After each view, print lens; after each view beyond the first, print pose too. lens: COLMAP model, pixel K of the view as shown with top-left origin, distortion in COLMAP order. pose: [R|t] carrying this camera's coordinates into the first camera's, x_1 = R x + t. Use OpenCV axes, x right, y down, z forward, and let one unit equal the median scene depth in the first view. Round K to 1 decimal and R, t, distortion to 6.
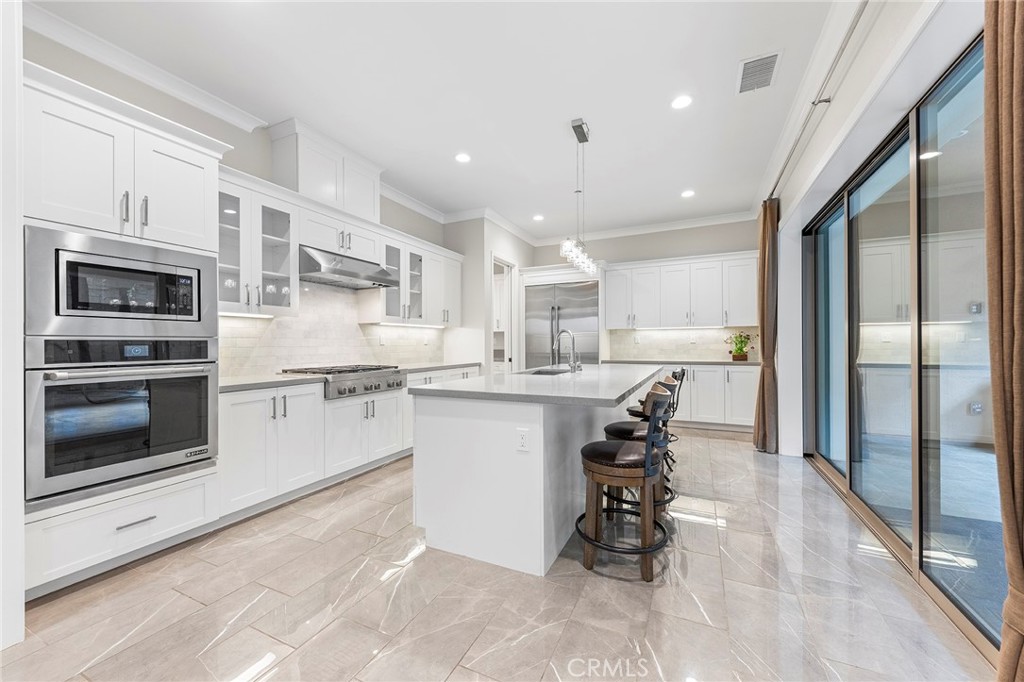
lens RADIAL K [[388.5, 0, 515.5], [0, 388.5, 340.9], [0, 0, 1]] dist [0.000926, -0.001273]
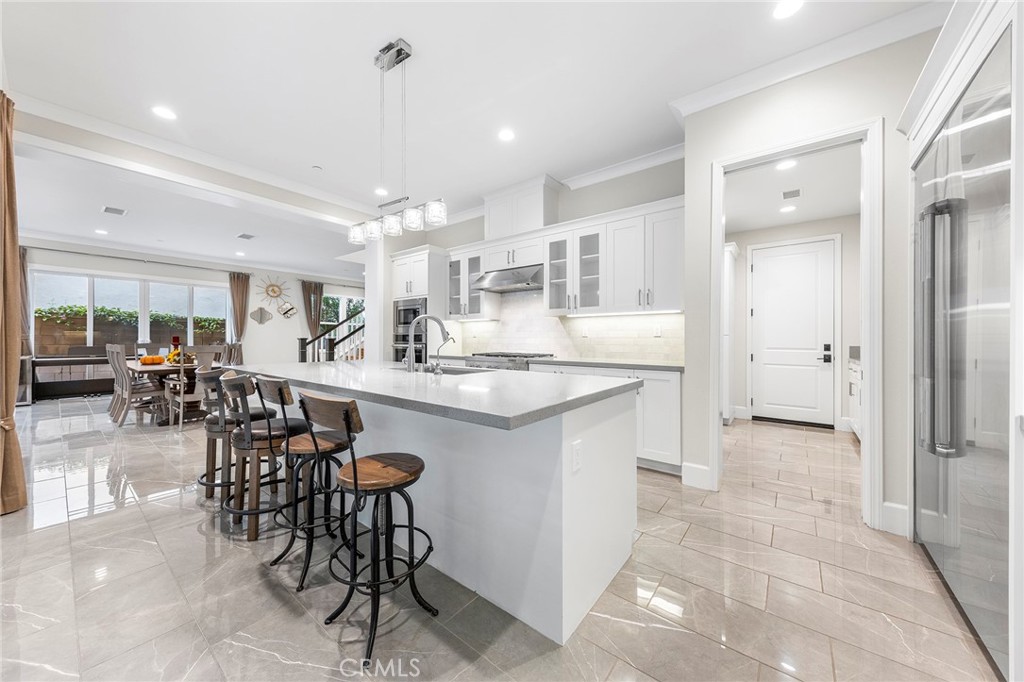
lens RADIAL K [[352.4, 0, 520.2], [0, 352.4, 337.5], [0, 0, 1]] dist [0.000748, -0.000908]
pose [[-0.227762, 0.004543, -0.973706, 0.751782], [0.007032, 0.999971, 0.003021, 0.010737], [0.973691, -0.006159, -0.227787, 1.361858]]
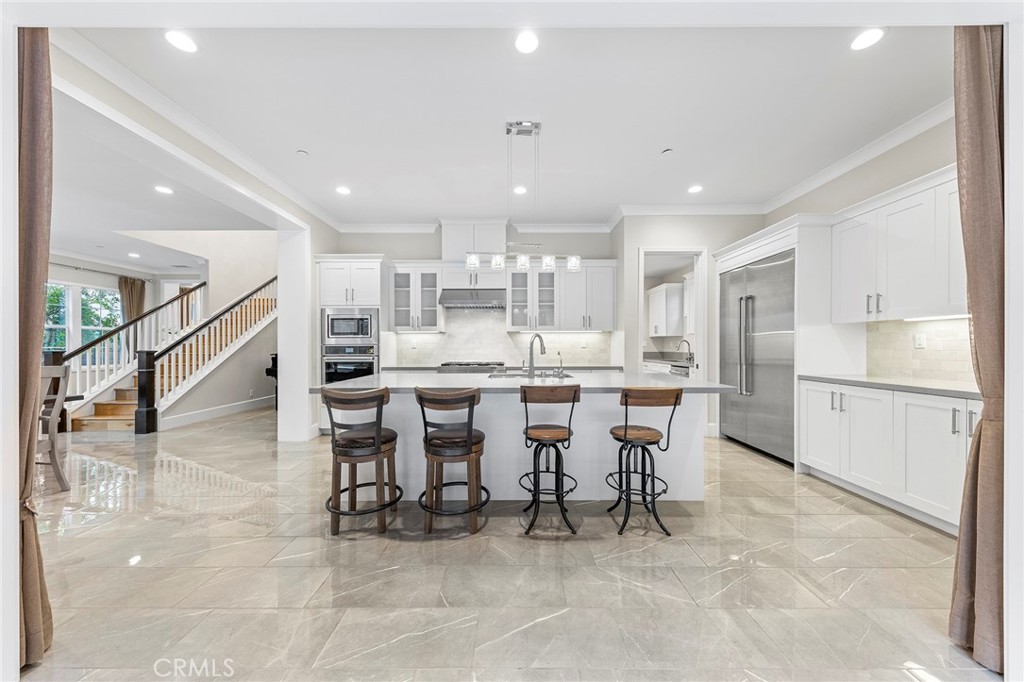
lens RADIAL K [[352.4, 0, 507.5], [0, 352.4, 341.5], [0, 0, 1]] dist [0.000748, -0.000908]
pose [[0.418317, -0.004839, -0.908288, 0.913429], [0.006877, 0.999974, -0.002160, -0.011147], [0.908275, -0.005342, 0.418339, 0.565077]]
